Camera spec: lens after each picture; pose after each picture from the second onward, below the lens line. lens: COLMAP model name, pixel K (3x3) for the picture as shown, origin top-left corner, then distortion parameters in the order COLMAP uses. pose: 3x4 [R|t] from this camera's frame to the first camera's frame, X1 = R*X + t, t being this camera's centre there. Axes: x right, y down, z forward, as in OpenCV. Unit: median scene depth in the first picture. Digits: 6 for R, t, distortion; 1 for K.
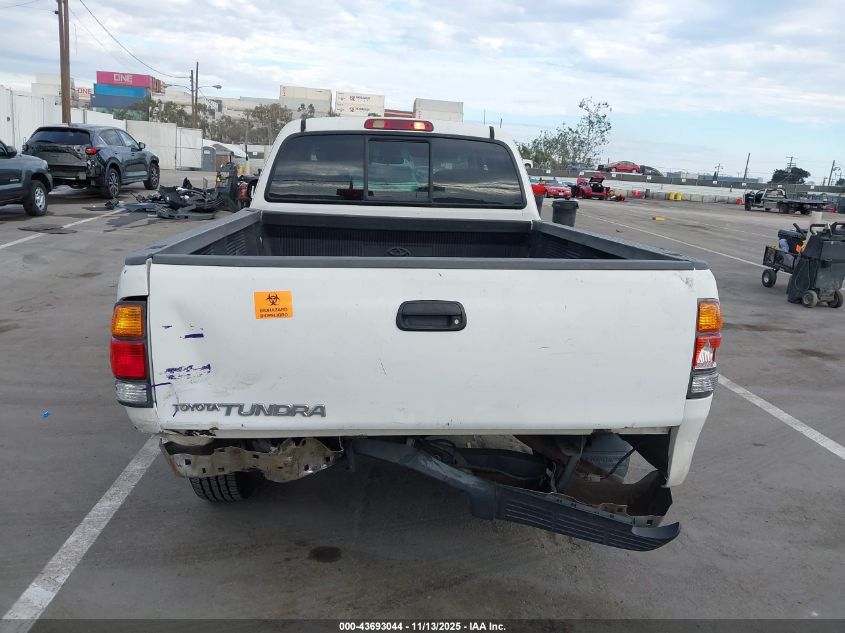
lens RADIAL K [[693.1, 0, 428.7], [0, 693.1, 316.7], [0, 0, 1]] dist [0.026045, -0.051621]
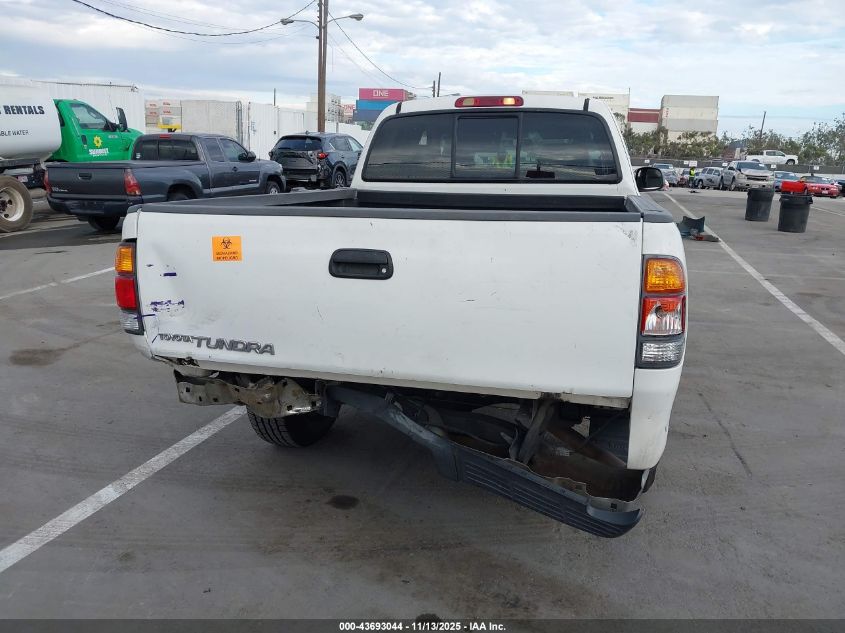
lens RADIAL K [[693.1, 0, 428.7], [0, 693.1, 316.7], [0, 0, 1]] dist [0.026045, -0.051621]
pose [[0.930245, 0.050193, -0.363490, 0.260882], [-0.054509, 0.998512, -0.001619, 0.040551], [0.362868, 0.021319, 0.931597, 0.040556]]
